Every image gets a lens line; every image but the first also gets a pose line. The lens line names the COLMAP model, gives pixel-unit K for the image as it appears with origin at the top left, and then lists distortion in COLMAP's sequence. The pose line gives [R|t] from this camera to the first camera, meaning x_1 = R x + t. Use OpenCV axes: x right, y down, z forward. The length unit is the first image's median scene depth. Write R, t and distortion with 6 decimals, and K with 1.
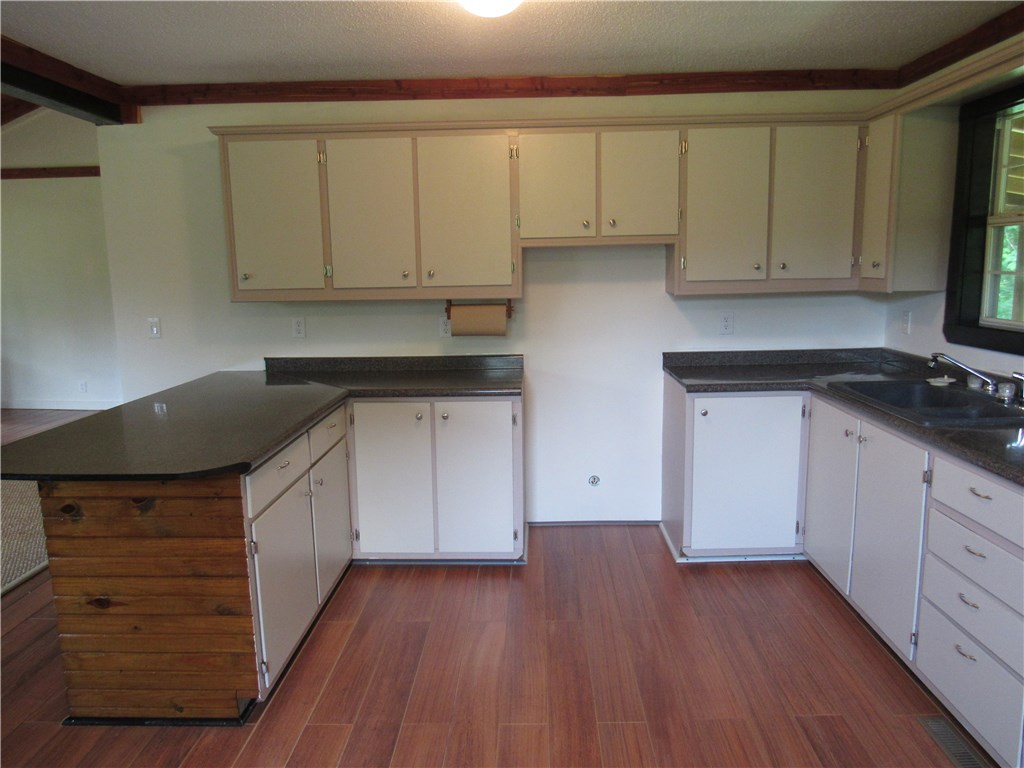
lens RADIAL K [[727.6, 0, 512.0], [0, 727.6, 384.0], [0, 0, 1]] dist [-0.036350, 0.006826]
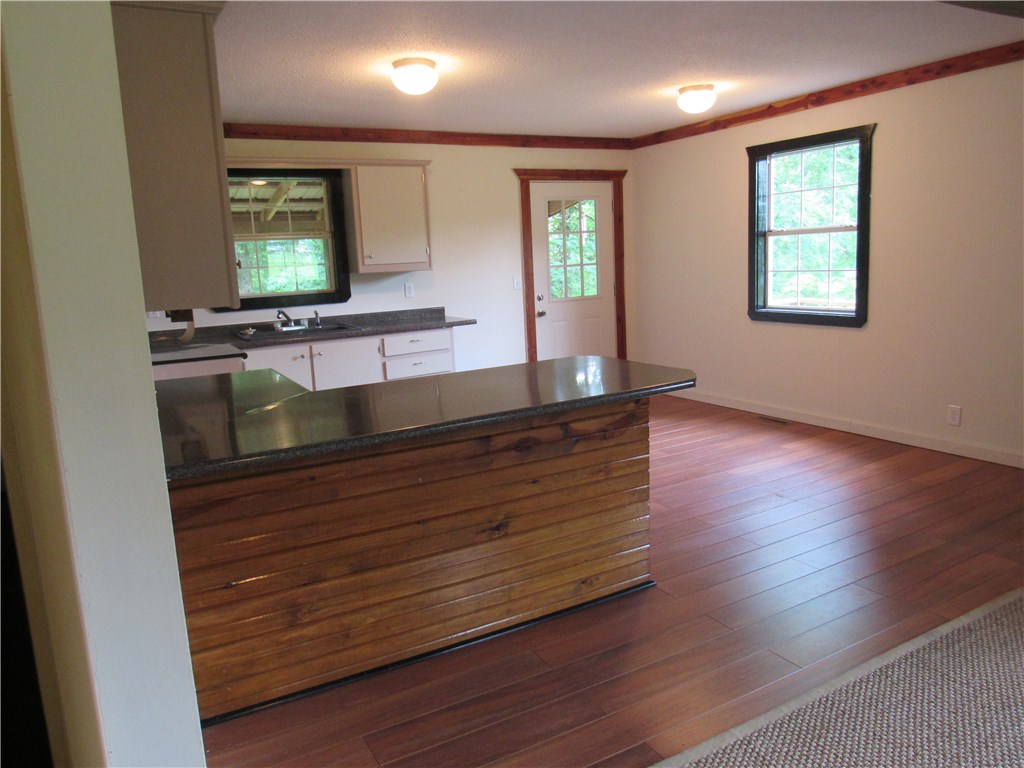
lens RADIAL K [[721.0, 0, 514.7], [0, 721.0, 388.7], [0, 0, 1]] dist [-0.032120, 0.001781]
pose [[-0.511507, -0.120190, 0.850832, -1.026190], [0.189826, 0.949900, 0.248305, -0.153759], [-0.838049, 0.288520, -0.463065, 1.122958]]
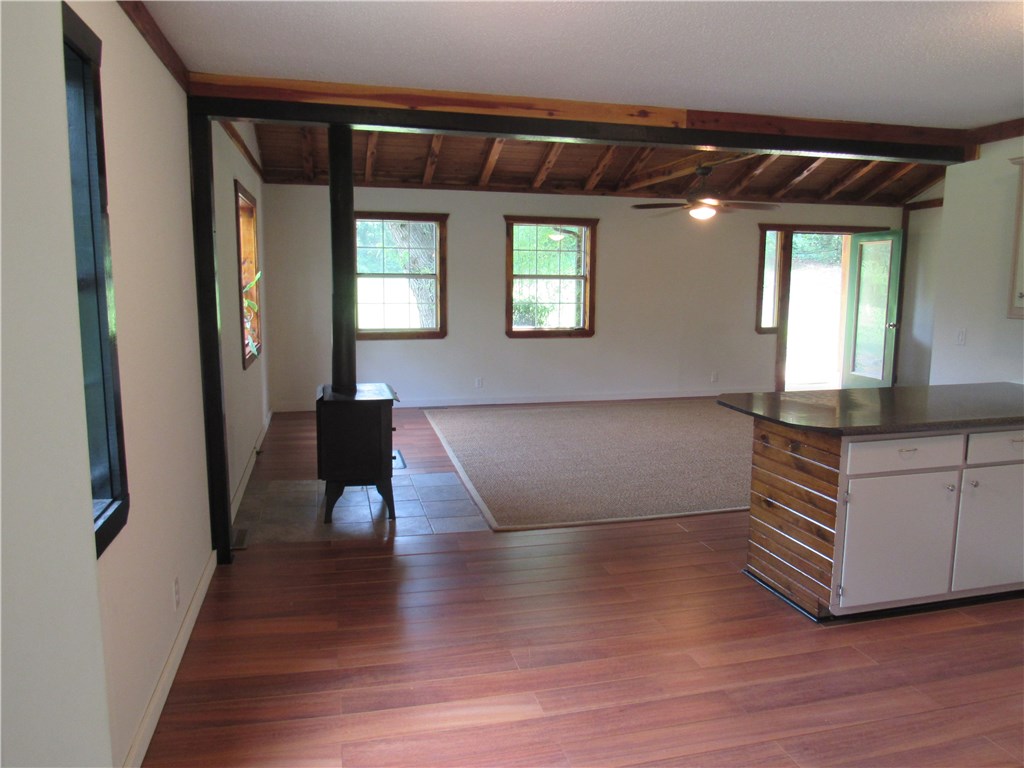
lens RADIAL K [[727.6, 0, 512.0], [0, 727.6, 384.0], [0, 0, 1]] dist [-0.036350, 0.006826]
pose [[0.269092, 0.148145, -0.951653, 0.454476], [-0.159312, 0.981334, 0.107717, -0.014491], [0.949847, 0.122624, 0.287671, 0.004574]]
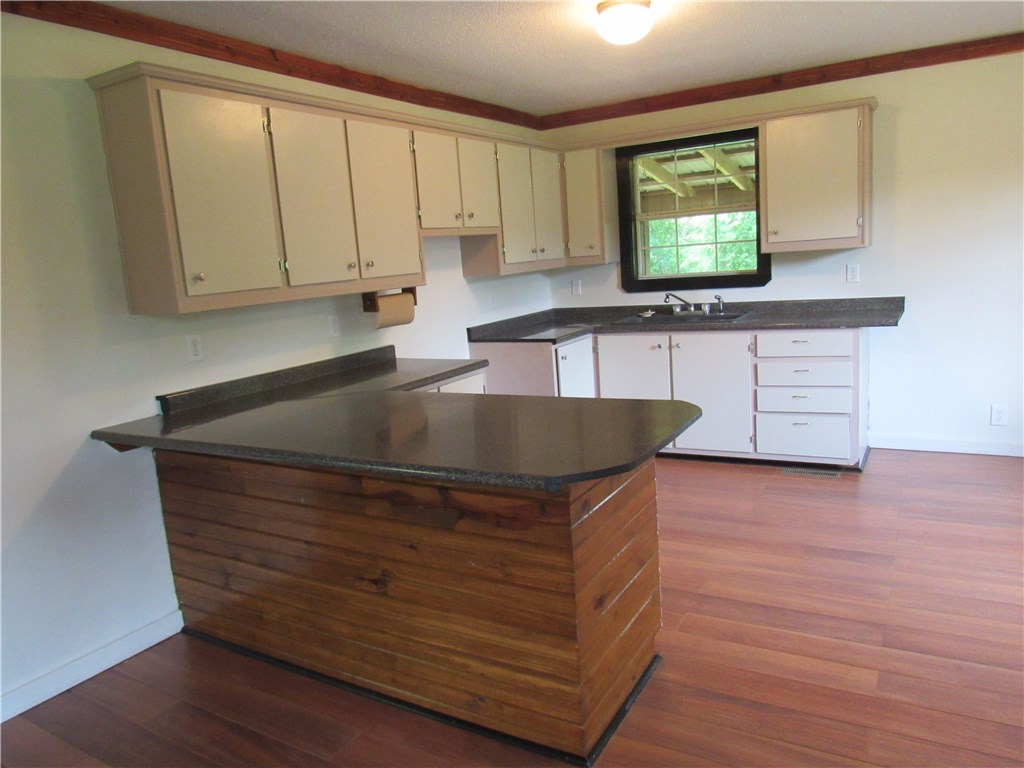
lens RADIAL K [[721.0, 0, 514.7], [0, 721.0, 388.7], [0, 0, 1]] dist [-0.032120, 0.001781]
pose [[0.482882, -0.177820, 0.857441, -0.863960], [0.206099, 0.974738, 0.086078, -0.035572], [-0.851086, 0.135152, 0.507332, 0.383344]]
